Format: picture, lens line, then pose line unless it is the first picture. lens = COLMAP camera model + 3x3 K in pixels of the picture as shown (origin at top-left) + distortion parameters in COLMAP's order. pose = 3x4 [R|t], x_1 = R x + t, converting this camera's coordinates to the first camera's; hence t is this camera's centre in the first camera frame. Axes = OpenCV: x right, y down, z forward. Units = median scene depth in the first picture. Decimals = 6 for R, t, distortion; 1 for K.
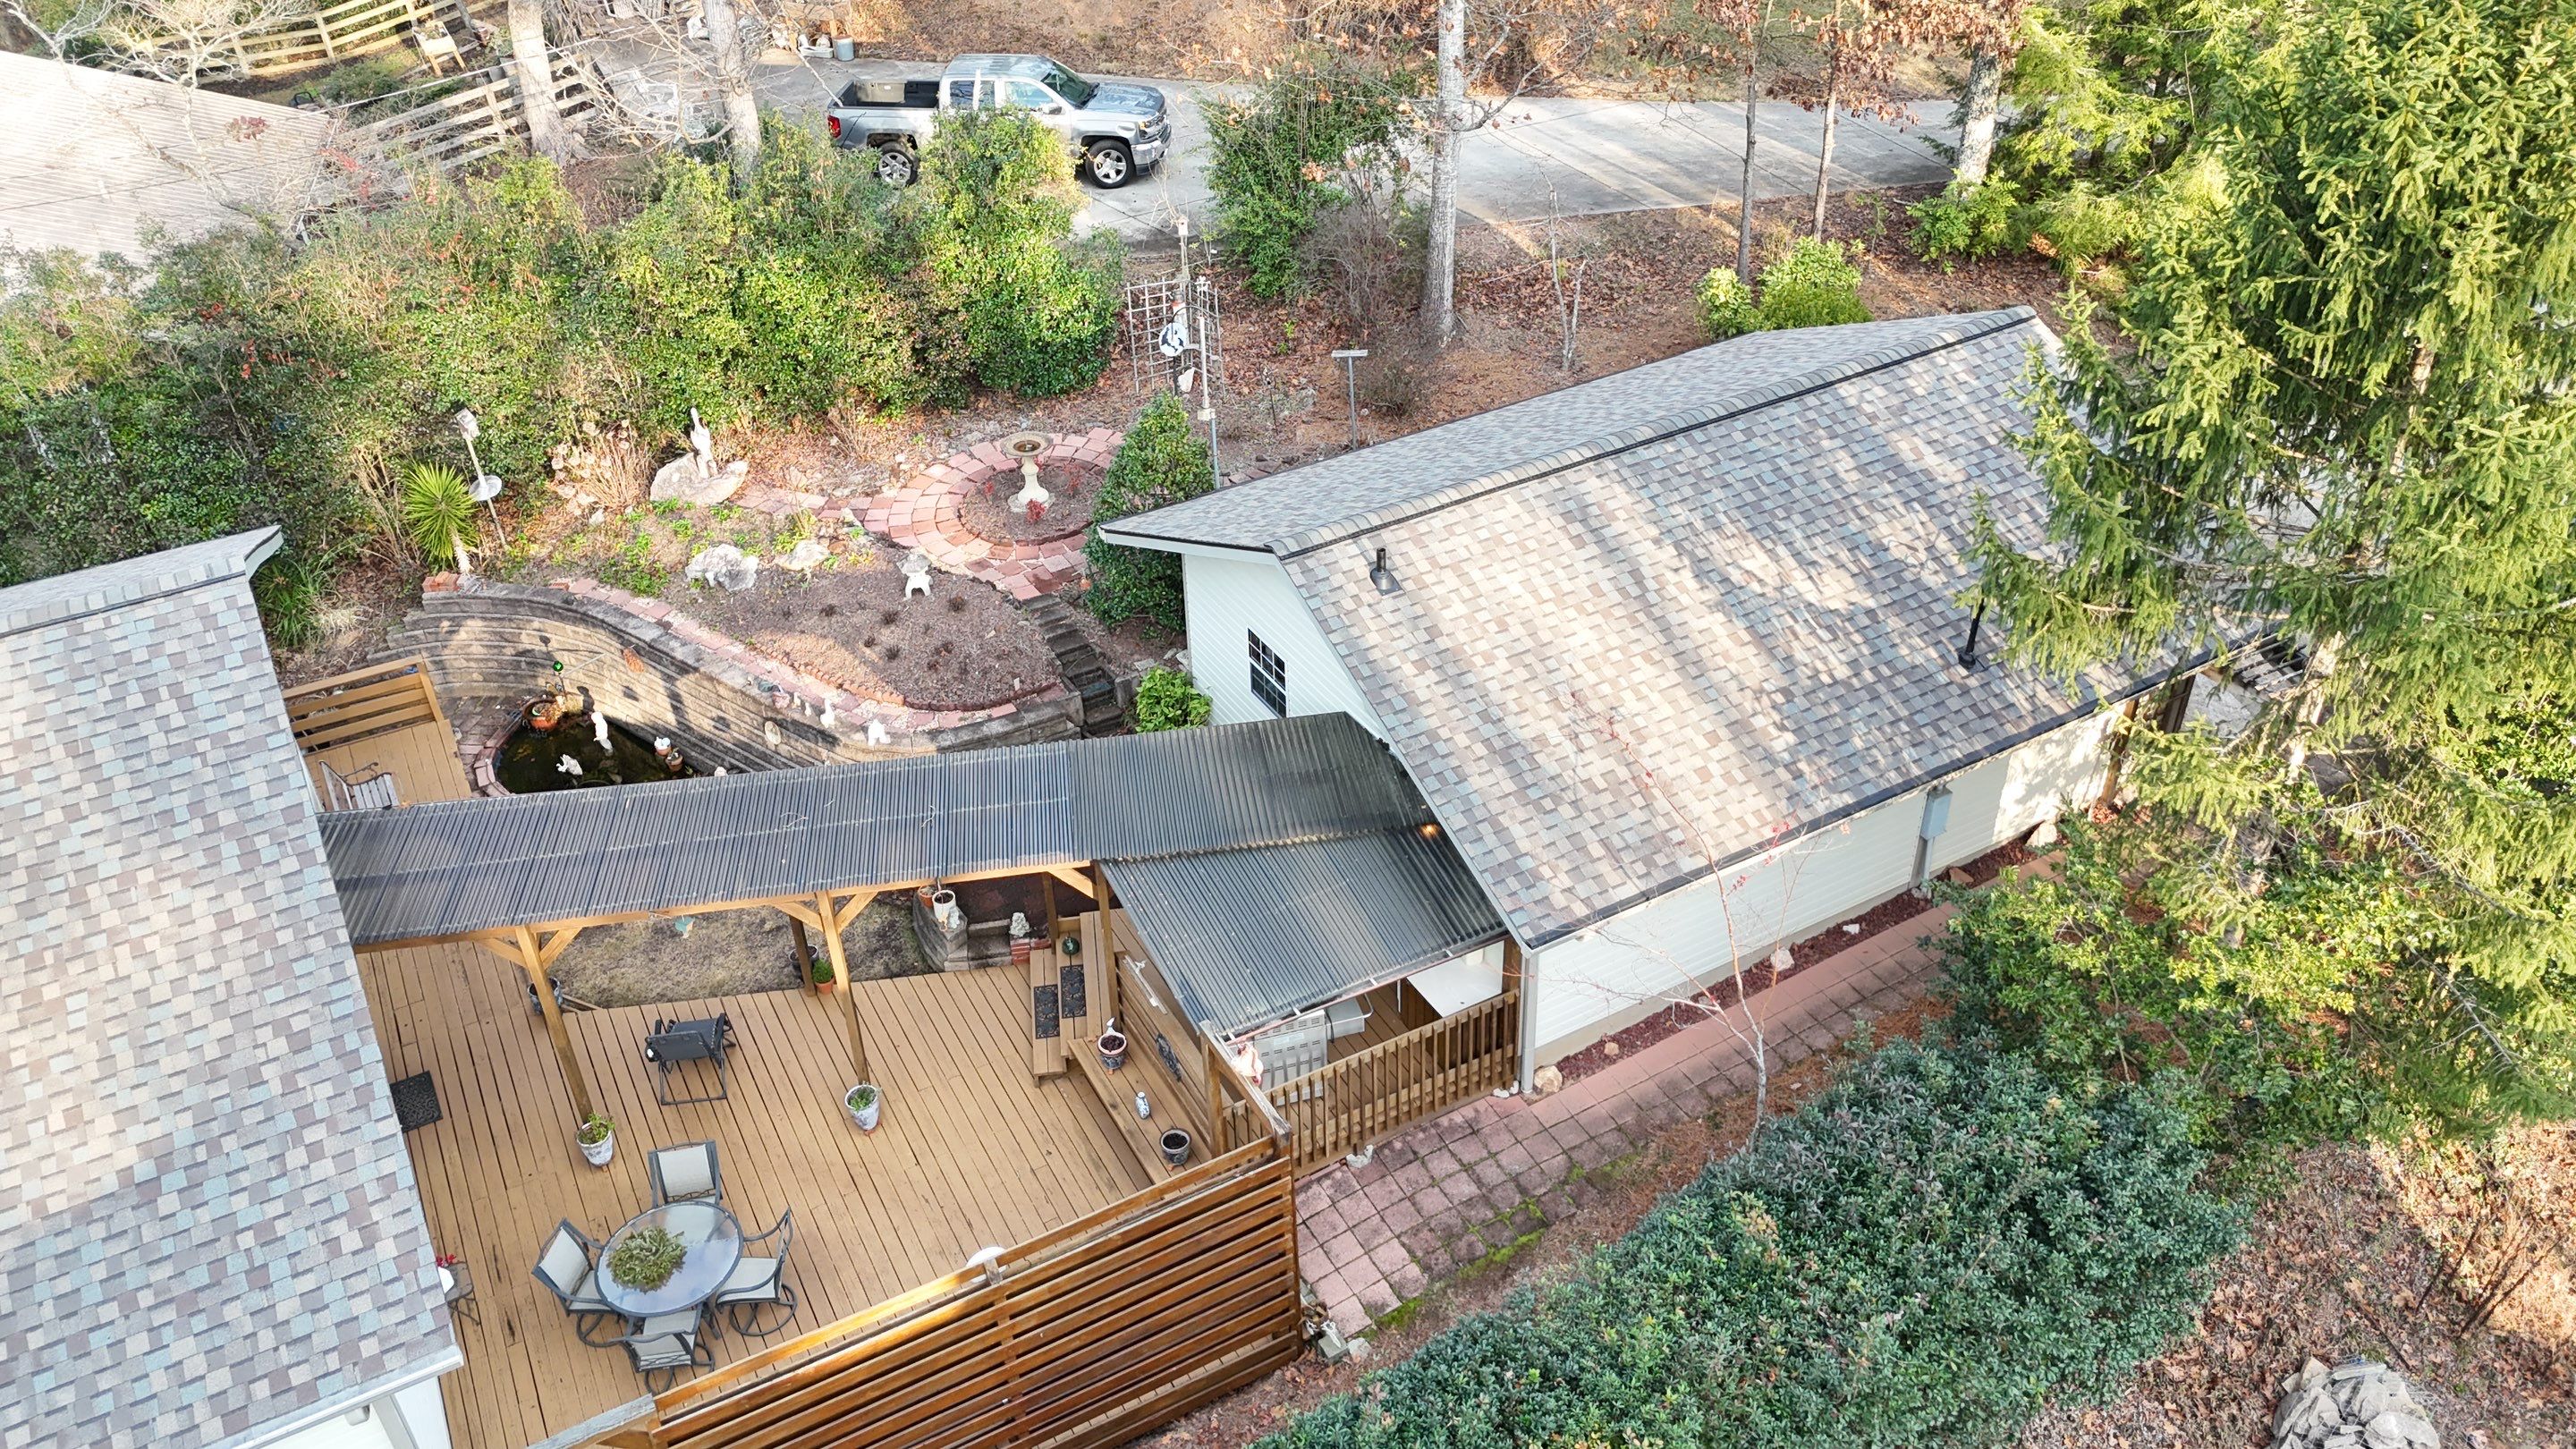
lens RADIAL K [[1889.2, 0, 1288.0], [0, 1889.2, 724.5], [0, 0, 1]] dist [0.087707, -0.075096]
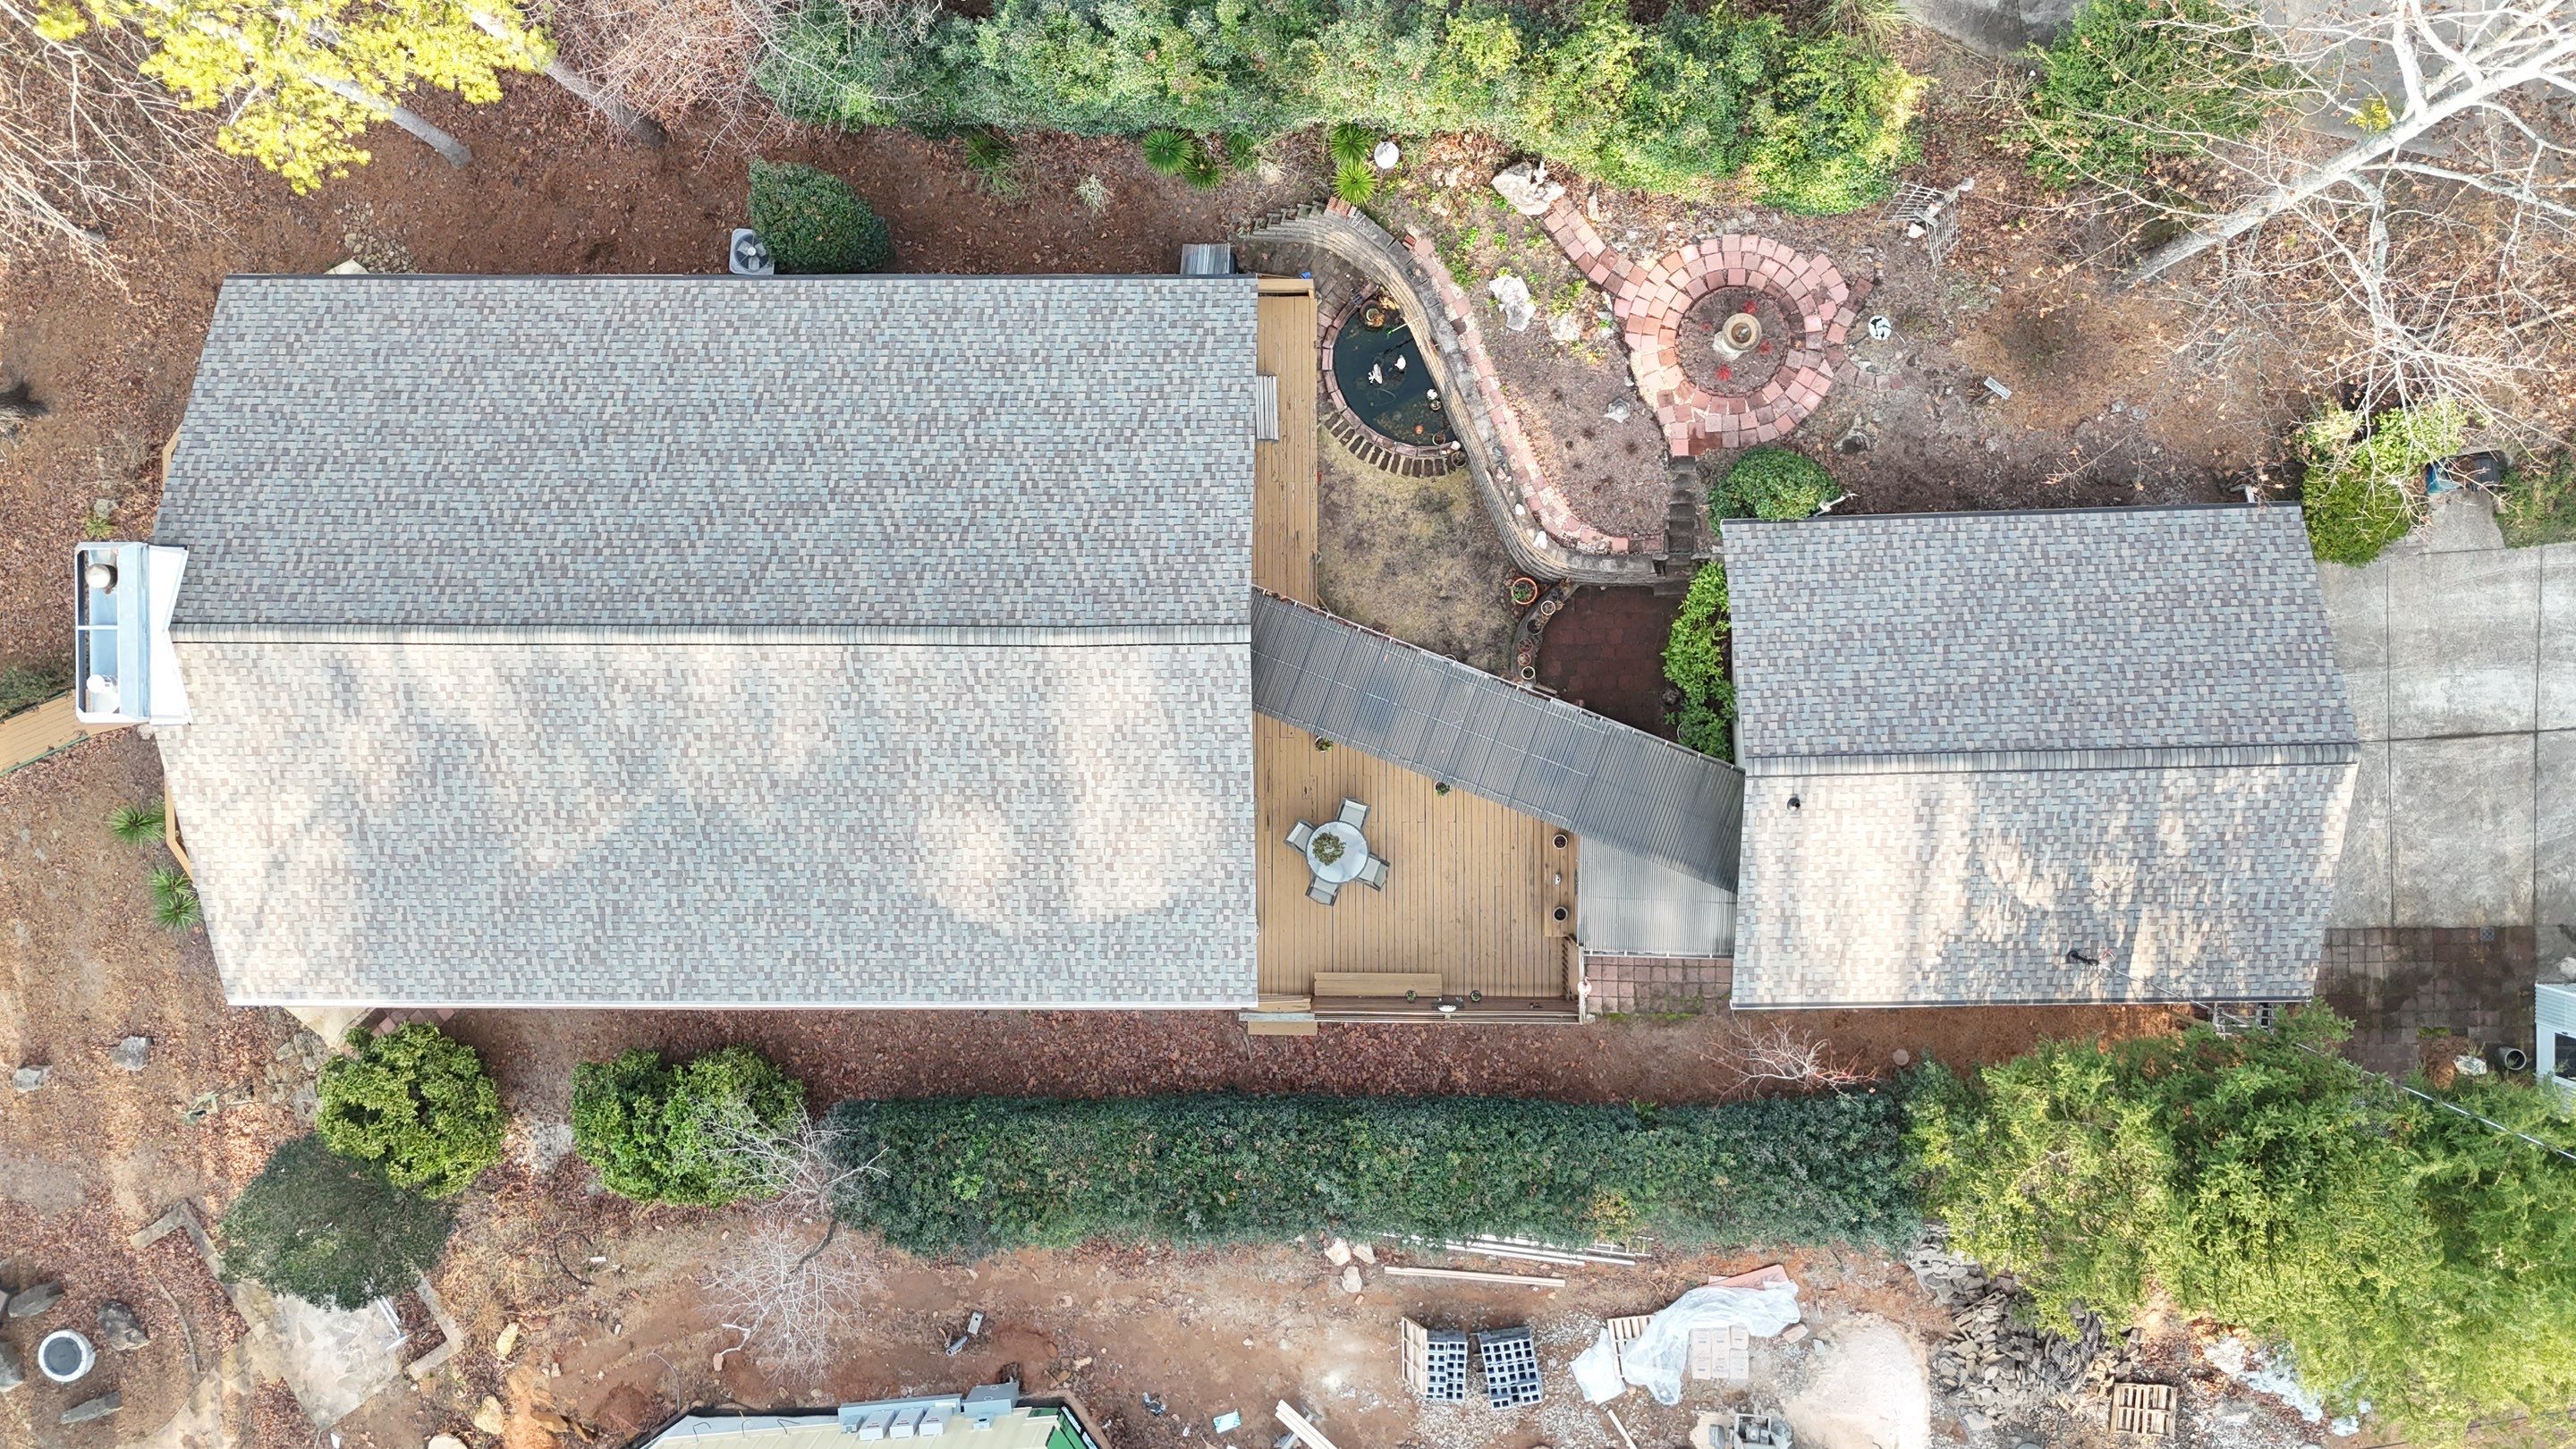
lens RADIAL K [[1889.2, 0, 1288.0], [0, 1889.2, 724.5], [0, 0, 1]] dist [0.087707, -0.075096]
pose [[0.880437, 0.474145, 0.004206, -0.451543], [-0.263799, 0.482437, 0.835263, -1.623099], [0.394007, -0.736506, 0.549834, -0.131704]]
